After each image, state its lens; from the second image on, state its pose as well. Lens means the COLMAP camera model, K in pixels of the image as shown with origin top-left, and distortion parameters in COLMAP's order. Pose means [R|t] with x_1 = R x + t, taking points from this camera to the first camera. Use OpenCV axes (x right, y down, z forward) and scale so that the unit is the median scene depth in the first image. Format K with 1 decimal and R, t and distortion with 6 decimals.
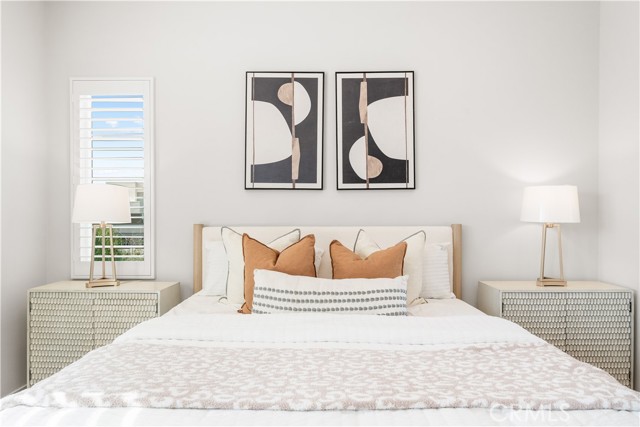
lens RADIAL K [[406.8, 0, 320.0], [0, 406.8, 213.5], [0, 0, 1]] dist [-0.001345, -0.000612]
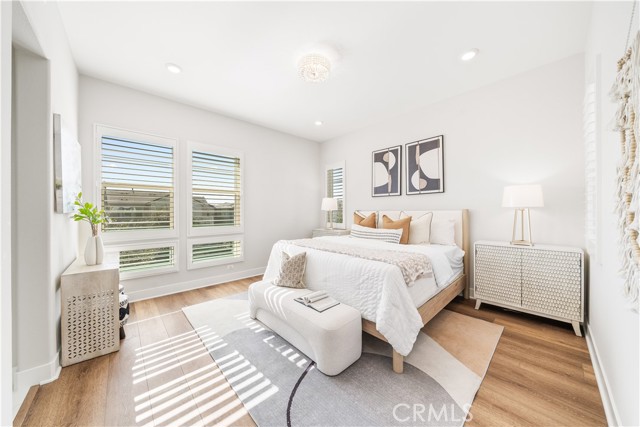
lens RADIAL K [[219.1, 0, 316.6], [0, 219.1, 210.6], [0, 0, 1]] dist [0.000578, -0.000066]
pose [[0.671623, -0.006398, -0.740865, 0.621275], [0.010763, 0.999941, 0.001122, 0.023128], [0.740815, -0.008727, 0.671653, -0.215830]]
